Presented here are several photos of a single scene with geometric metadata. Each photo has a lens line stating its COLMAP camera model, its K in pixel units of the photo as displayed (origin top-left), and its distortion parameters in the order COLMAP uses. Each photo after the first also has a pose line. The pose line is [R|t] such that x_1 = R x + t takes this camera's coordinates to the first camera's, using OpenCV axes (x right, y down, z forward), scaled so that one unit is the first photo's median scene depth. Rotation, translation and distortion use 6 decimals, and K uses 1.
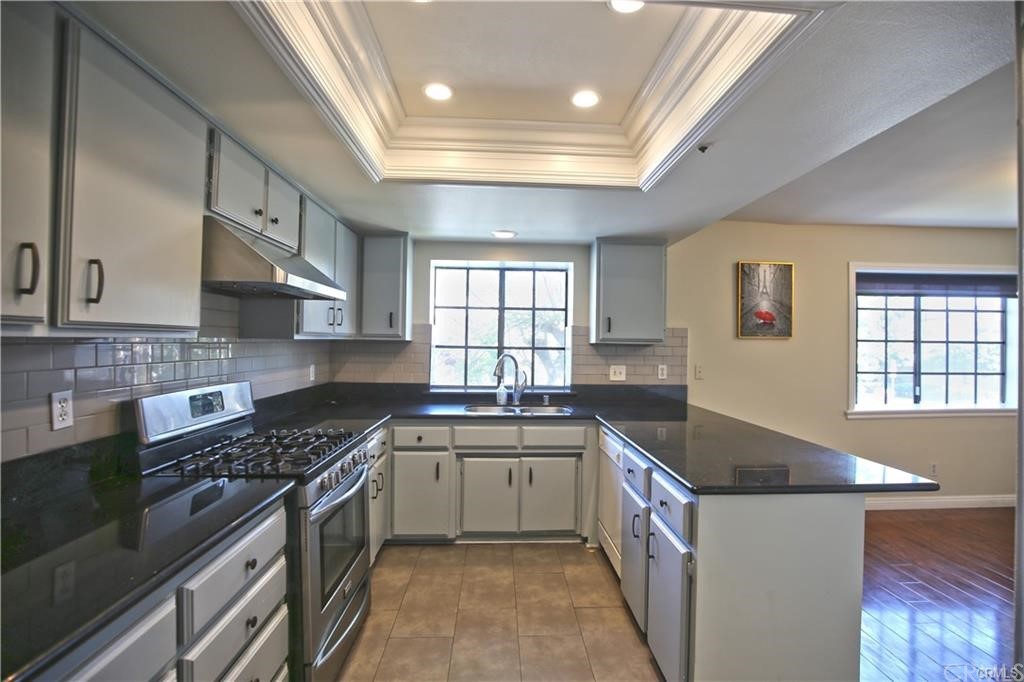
lens RADIAL K [[498.9, 0, 496.0], [0, 498.9, 343.2], [0, 0, 1]] dist [-0.002258, -0.000349]
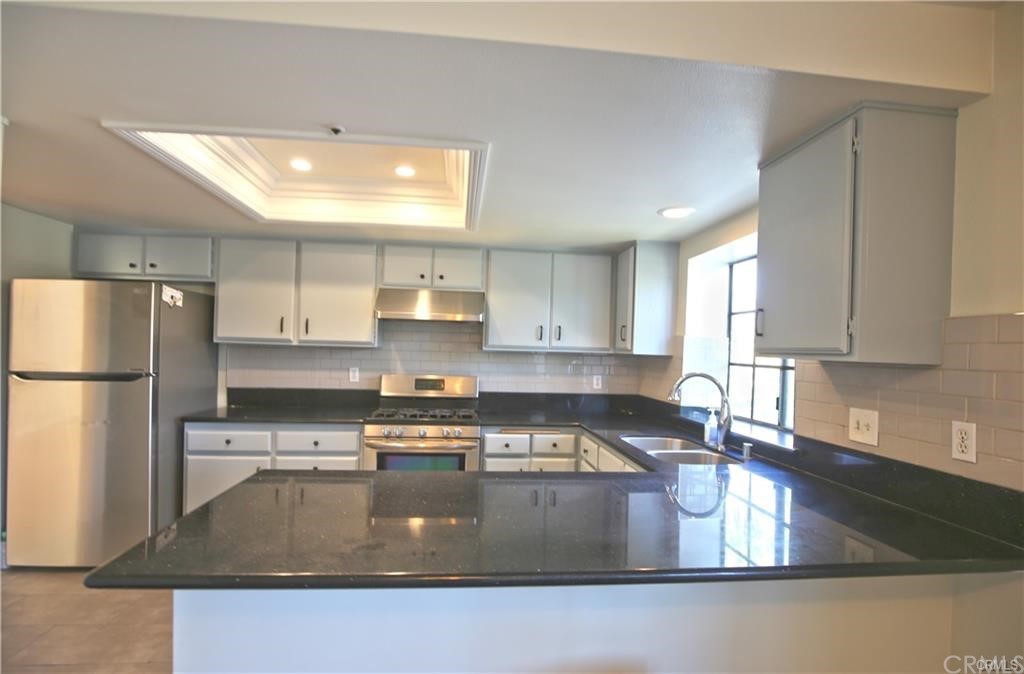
lens RADIAL K [[490.9, 0, 509.3], [0, 490.9, 348.7], [0, 0, 1]] dist [-0.041356, 0.000128]
pose [[0.034776, -0.014475, -0.999290, 0.653927], [-0.027479, 0.999503, -0.015434, 0.005280], [0.999017, 0.027996, 0.034361, 0.650682]]
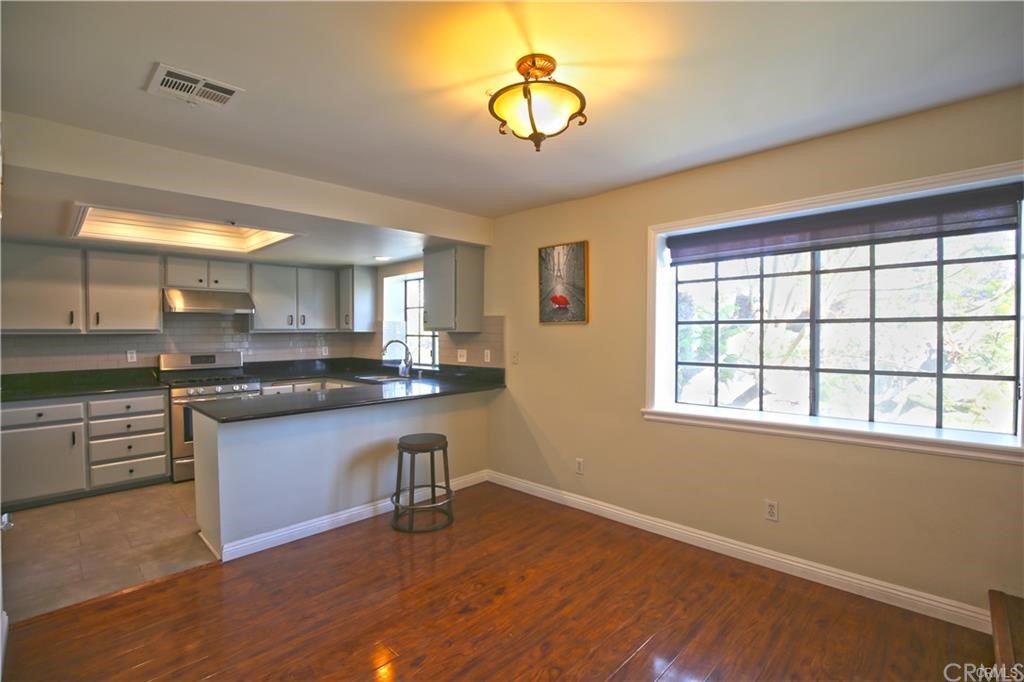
lens RADIAL K [[498.9, 0, 496.0], [0, 498.9, 343.2], [0, 0, 1]] dist [-0.002258, -0.000349]
pose [[0.631380, 0.003985, -0.775464, 1.205759], [0.013335, 0.999783, 0.015995, 0.010645], [0.775359, -0.020440, 0.631190, 0.298338]]
